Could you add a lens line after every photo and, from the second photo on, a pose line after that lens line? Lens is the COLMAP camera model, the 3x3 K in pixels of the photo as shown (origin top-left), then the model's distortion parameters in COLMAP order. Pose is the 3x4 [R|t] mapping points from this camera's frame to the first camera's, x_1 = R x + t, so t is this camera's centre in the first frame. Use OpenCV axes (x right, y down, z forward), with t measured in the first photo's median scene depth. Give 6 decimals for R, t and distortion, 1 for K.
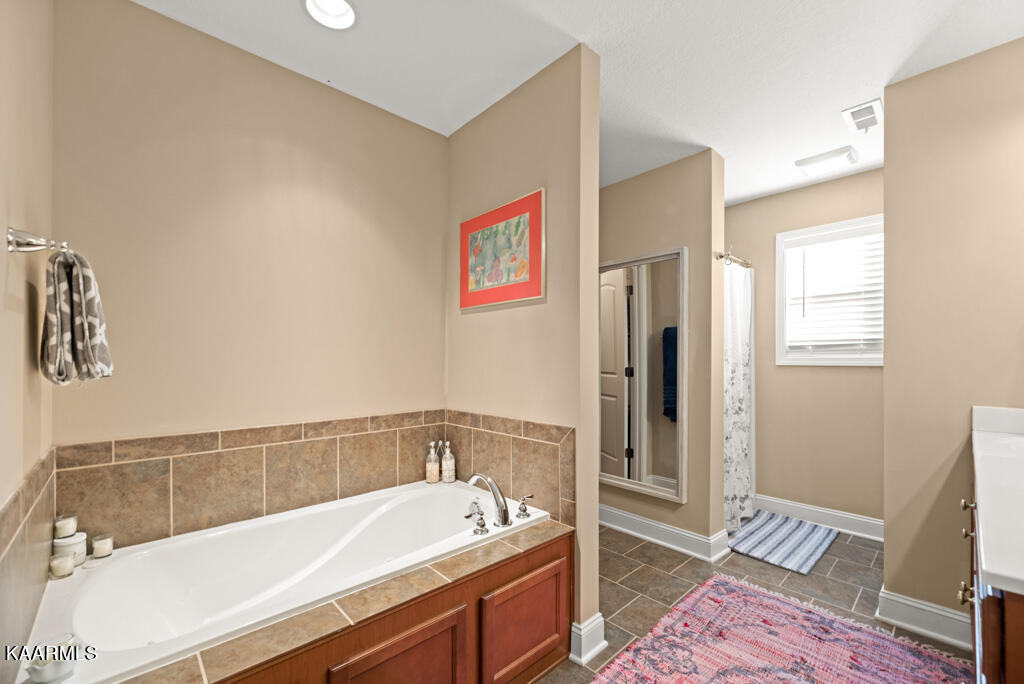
lens RADIAL K [[414.2, 0, 518.4], [0, 414.2, 363.6], [0, 0, 1]] dist [0.002681, 0.000704]
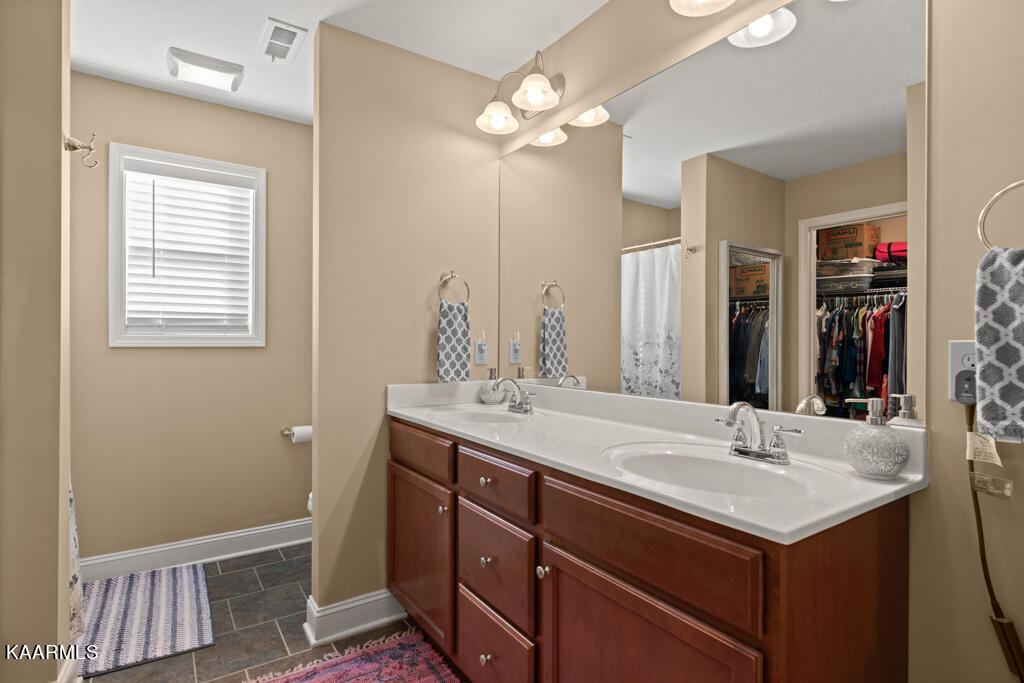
lens RADIAL K [[517.5, 0, 511.5], [0, 517.5, 344.7], [0, 0, 1]] dist [0.003093, 0.000290]
pose [[0.172665, -0.003893, 0.984973, -0.080015], [0.000810, 0.999992, 0.003811, -0.002329], [-0.984980, 0.000140, 0.172666, 0.324989]]
